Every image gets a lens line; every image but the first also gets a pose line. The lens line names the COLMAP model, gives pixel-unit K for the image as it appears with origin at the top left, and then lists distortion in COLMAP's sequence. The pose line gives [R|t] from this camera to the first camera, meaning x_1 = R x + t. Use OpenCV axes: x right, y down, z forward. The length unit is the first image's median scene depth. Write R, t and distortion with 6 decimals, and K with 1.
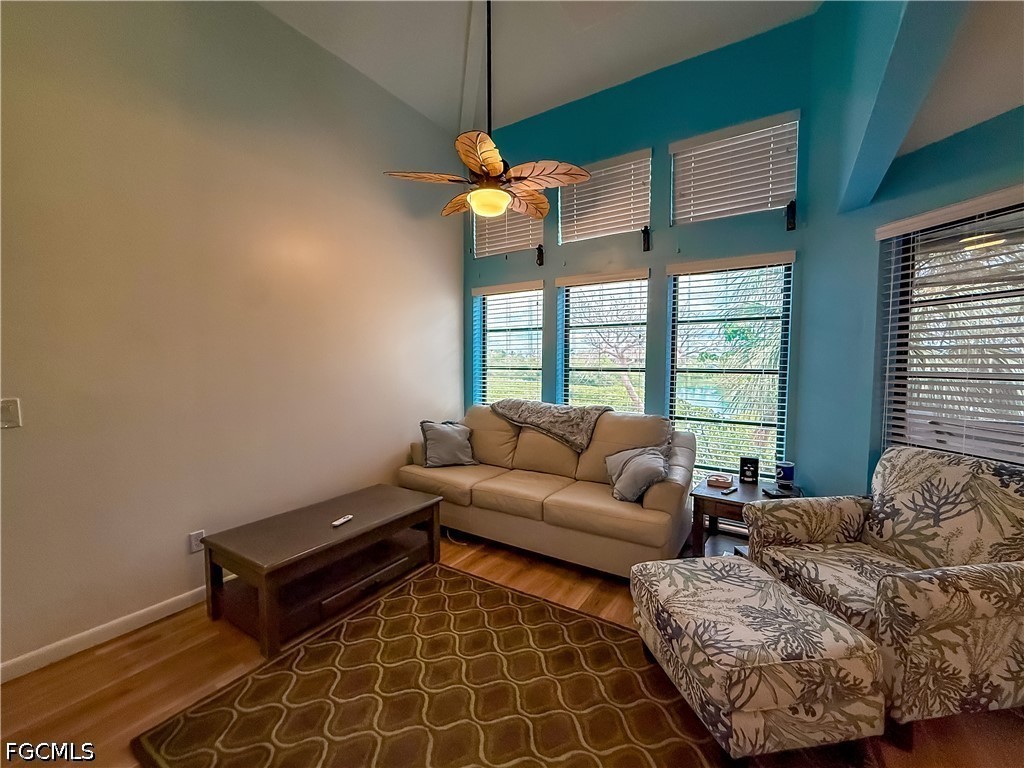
lens RADIAL K [[425.0, 0, 528.3], [0, 425.0, 384.8], [0, 0, 1]] dist [-0.001892, 0.000075]
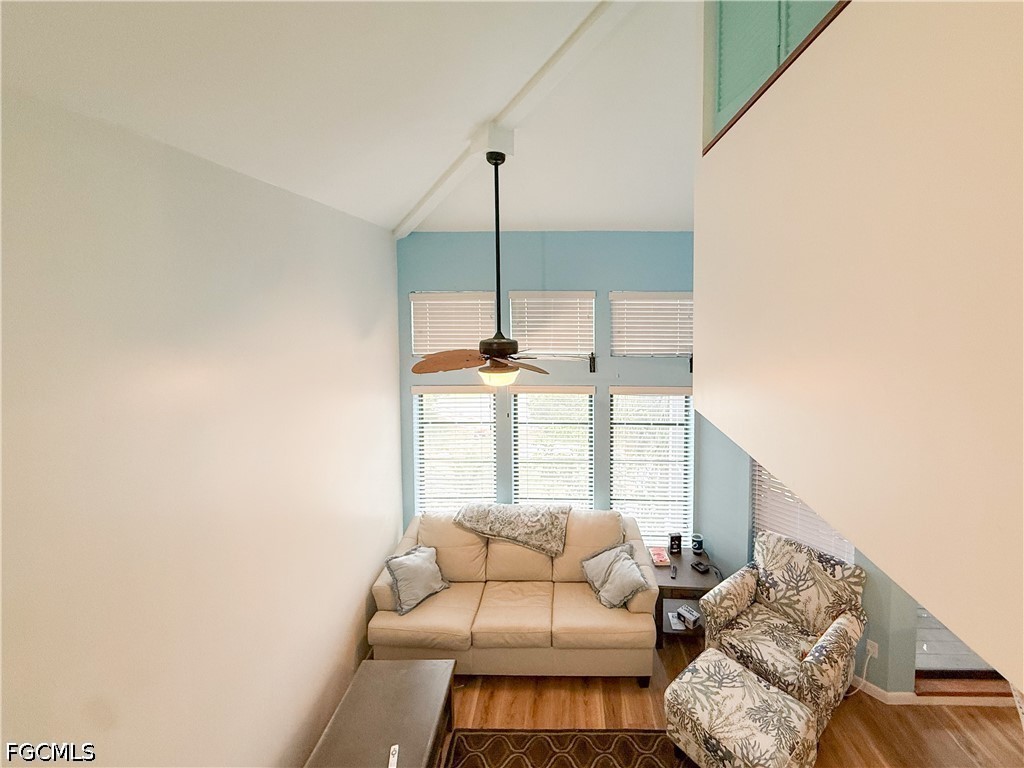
lens RADIAL K [[425.0, 0, 569.4], [0, 425.0, 312.4], [0, 0, 1]] dist [-0.001892, 0.000075]
pose [[0.849710, -0.019885, 0.526876, -0.690433], [0.030018, 0.999492, -0.010690, -0.771737], [-0.526396, 0.024900, 0.849875, -0.036300]]
